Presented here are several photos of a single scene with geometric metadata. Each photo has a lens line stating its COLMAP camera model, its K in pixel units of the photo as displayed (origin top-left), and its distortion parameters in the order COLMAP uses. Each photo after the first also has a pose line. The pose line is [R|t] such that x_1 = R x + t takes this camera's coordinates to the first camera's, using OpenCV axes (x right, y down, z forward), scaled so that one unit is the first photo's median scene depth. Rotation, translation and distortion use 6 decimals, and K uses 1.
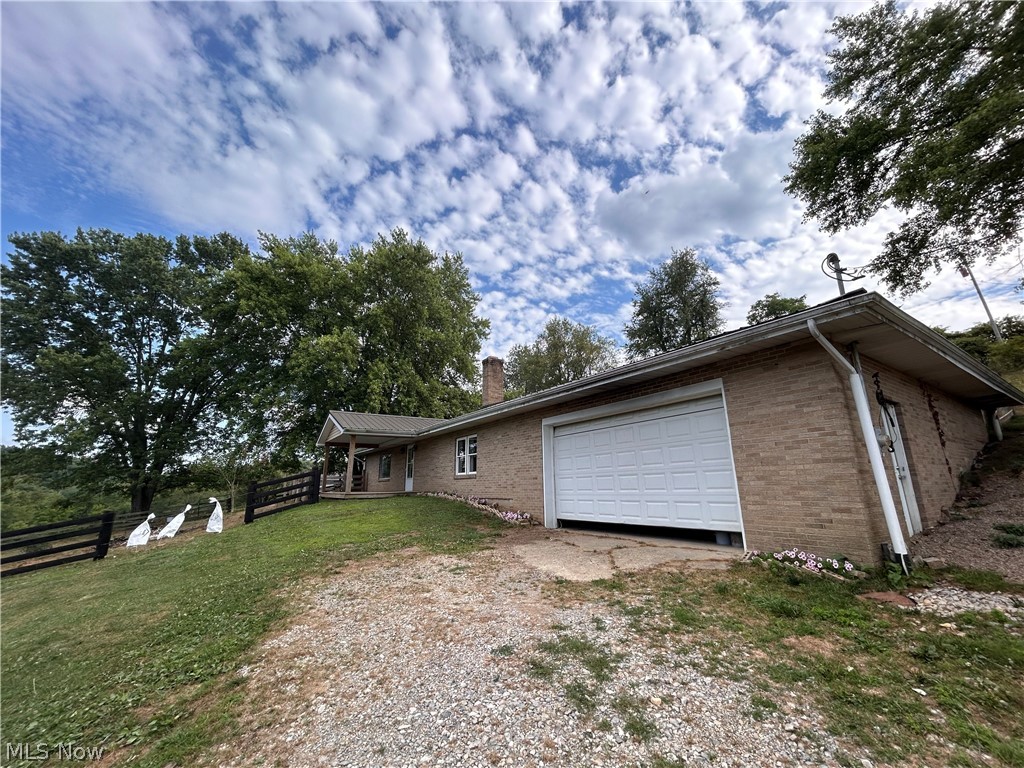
lens RADIAL K [[414.0, 0, 512.0], [0, 414.0, 384.0], [0, 0, 1]] dist [0.000319, 0.000153]
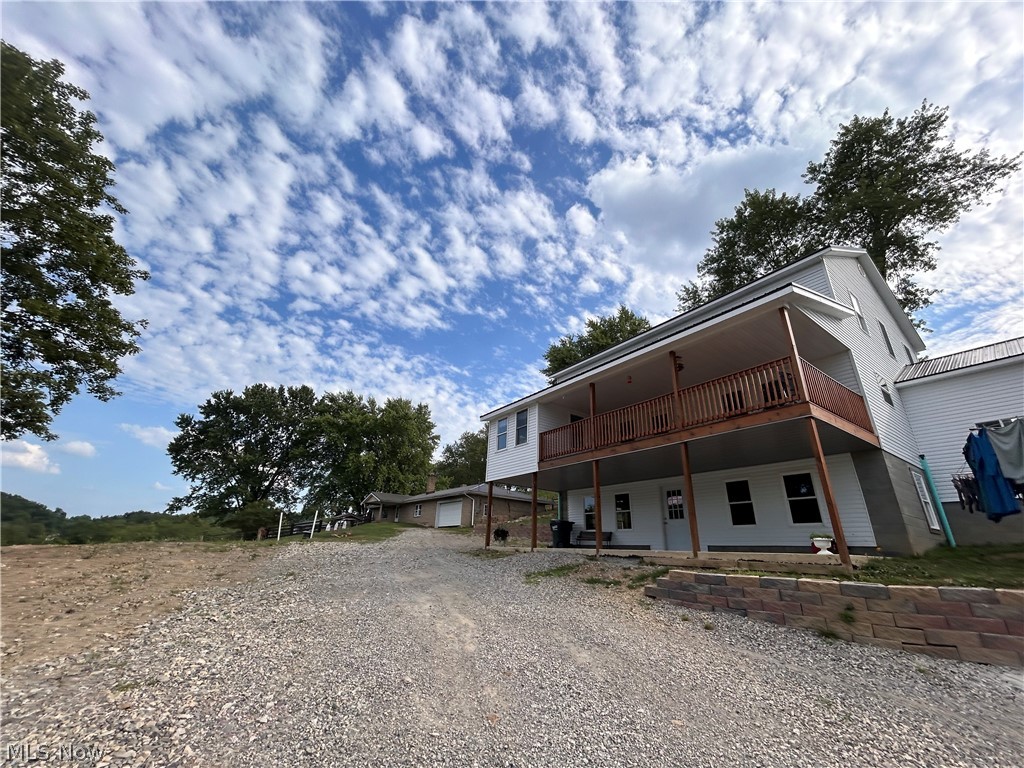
lens RADIAL K [[414.0, 0, 512.0], [0, 414.0, 384.0], [0, 0, 1]] dist [0.000319, 0.000153]
pose [[0.993615, 0.084248, 0.075047, 0.153251], [-0.071922, 0.985445, -0.154031, -0.187076], [-0.086932, 0.147650, 0.985212, -1.262902]]
